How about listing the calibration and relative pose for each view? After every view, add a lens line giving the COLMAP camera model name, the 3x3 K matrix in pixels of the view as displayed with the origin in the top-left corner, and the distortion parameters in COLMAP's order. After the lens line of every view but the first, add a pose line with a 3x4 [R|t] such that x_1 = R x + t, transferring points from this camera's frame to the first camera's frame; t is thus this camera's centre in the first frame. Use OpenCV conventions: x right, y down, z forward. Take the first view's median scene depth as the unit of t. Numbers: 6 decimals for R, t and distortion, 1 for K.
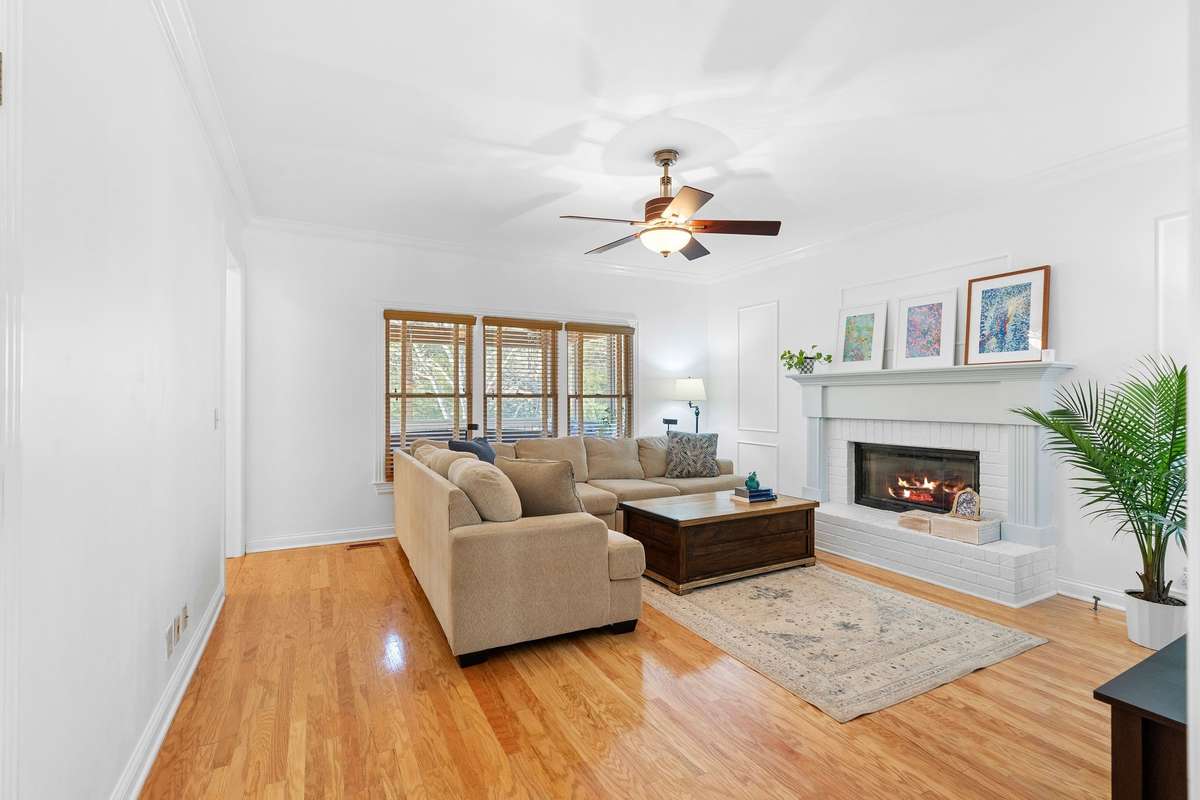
lens RADIAL K [[541.4, 0, 602.2], [0, 541.4, 399.5], [0, 0, 1]] dist [-0.020059, -0.000154]
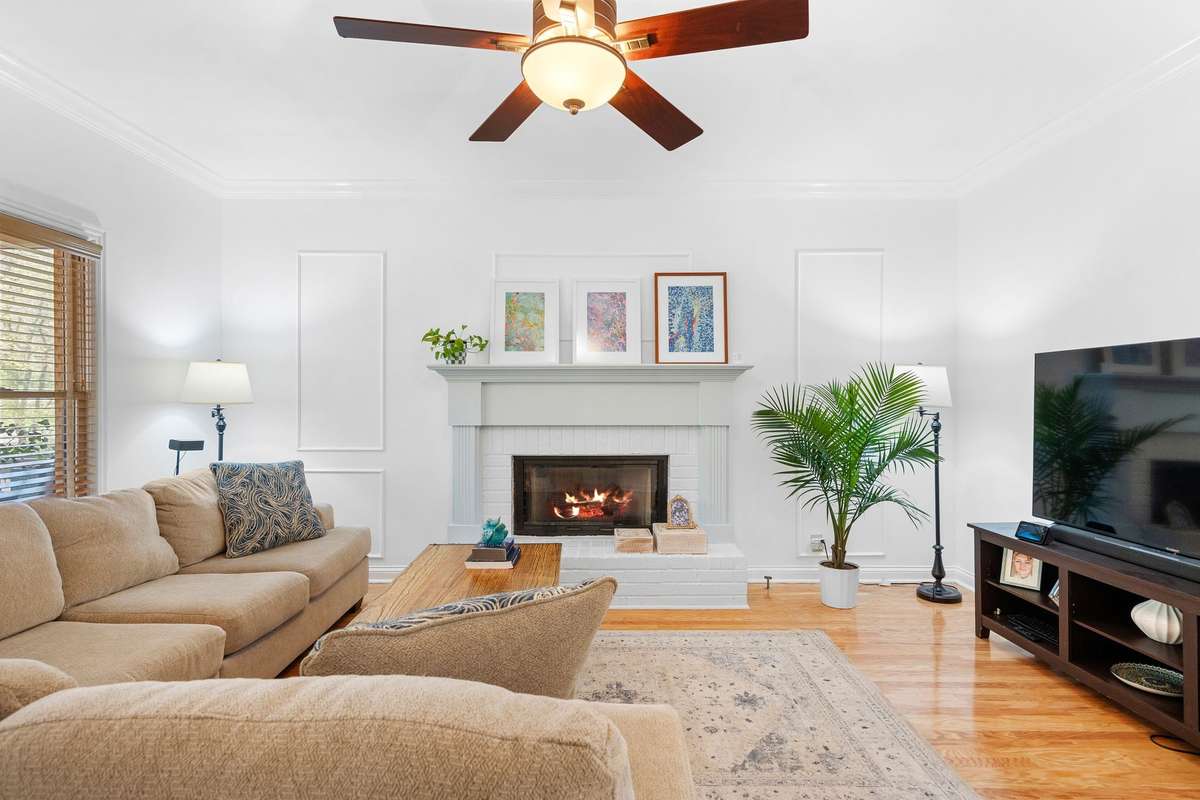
lens RADIAL K [[603.7, 0, 599.0], [0, 603.7, 399.1], [0, 0, 1]] dist [0.003012, -0.001022]
pose [[0.462361, -0.000539, 0.886692, -0.277317], [0.002161, 0.999998, -0.000519, -0.001495], [-0.886689, 0.002156, 0.462361, 0.557025]]
